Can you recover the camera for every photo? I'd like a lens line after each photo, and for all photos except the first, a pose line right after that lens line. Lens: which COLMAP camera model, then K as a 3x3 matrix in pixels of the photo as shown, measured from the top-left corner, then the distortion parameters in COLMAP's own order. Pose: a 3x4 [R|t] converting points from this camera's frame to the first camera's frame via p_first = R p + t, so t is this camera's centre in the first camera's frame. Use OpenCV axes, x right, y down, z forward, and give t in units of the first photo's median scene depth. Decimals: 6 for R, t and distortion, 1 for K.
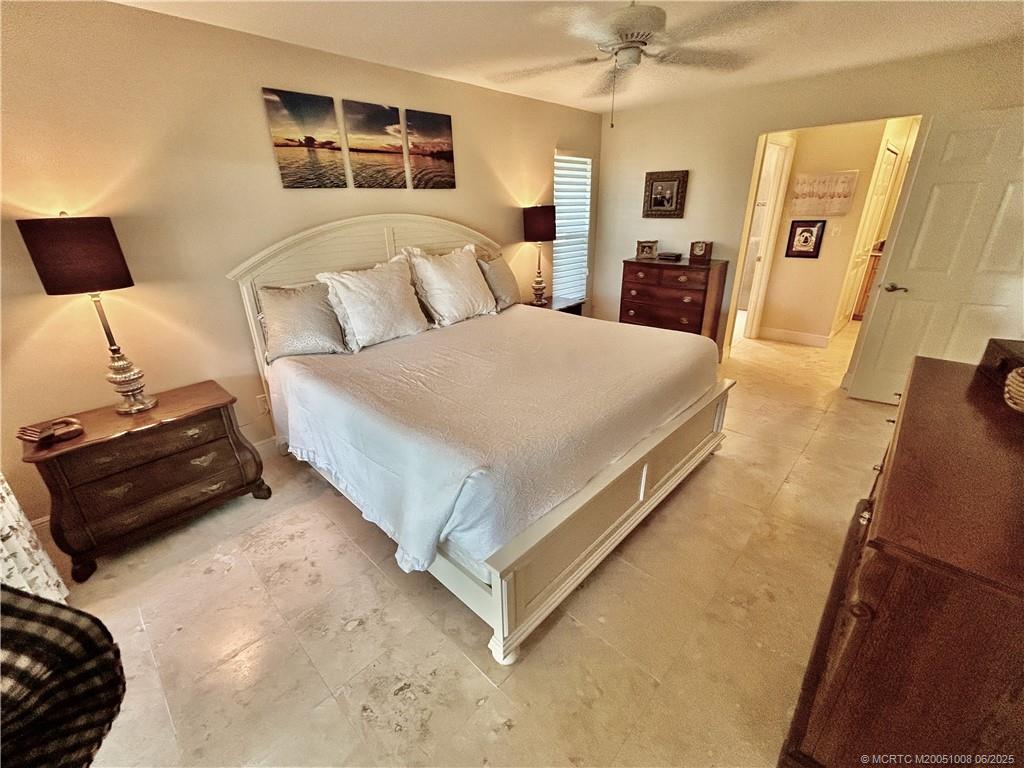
lens RADIAL K [[416.2, 0, 504.1], [0, 416.2, 381.1], [0, 0, 1]] dist [-0.000089, -0.000003]
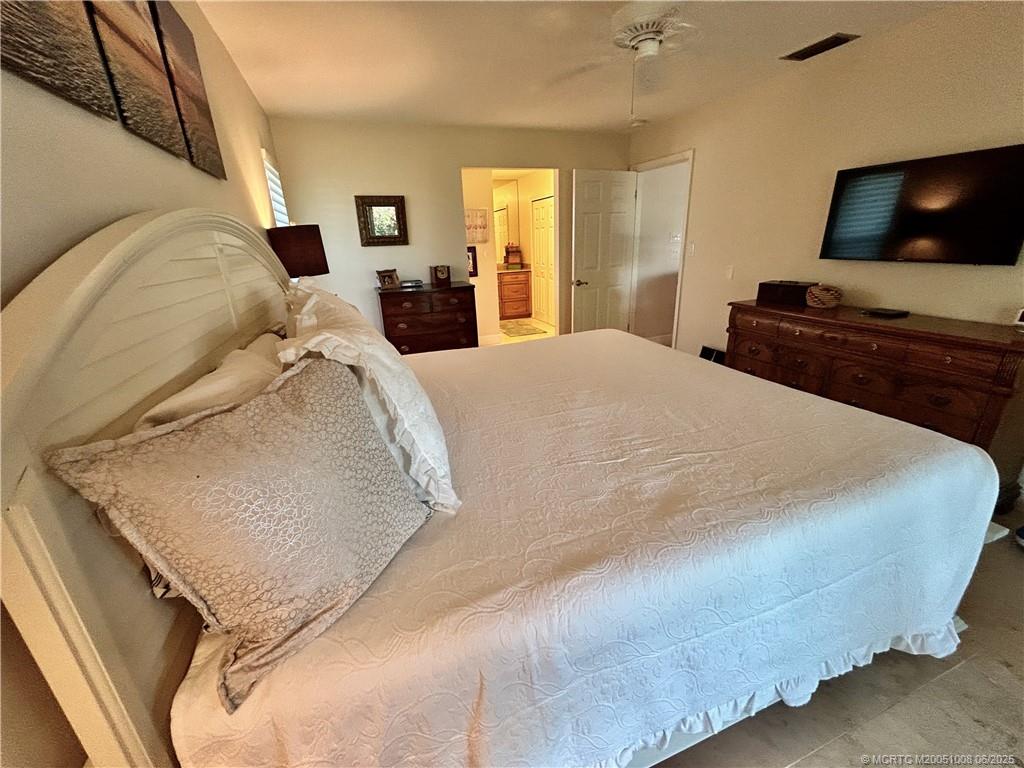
lens RADIAL K [[416.2, 0, 504.1], [0, 416.2, 381.1], [0, 0, 1]] dist [-0.000089, -0.000003]
pose [[0.433827, -0.283455, 0.855247, -0.398819], [0.378360, 0.918786, 0.112590, -0.130192], [-0.817703, 0.274747, 0.505842, 0.433088]]
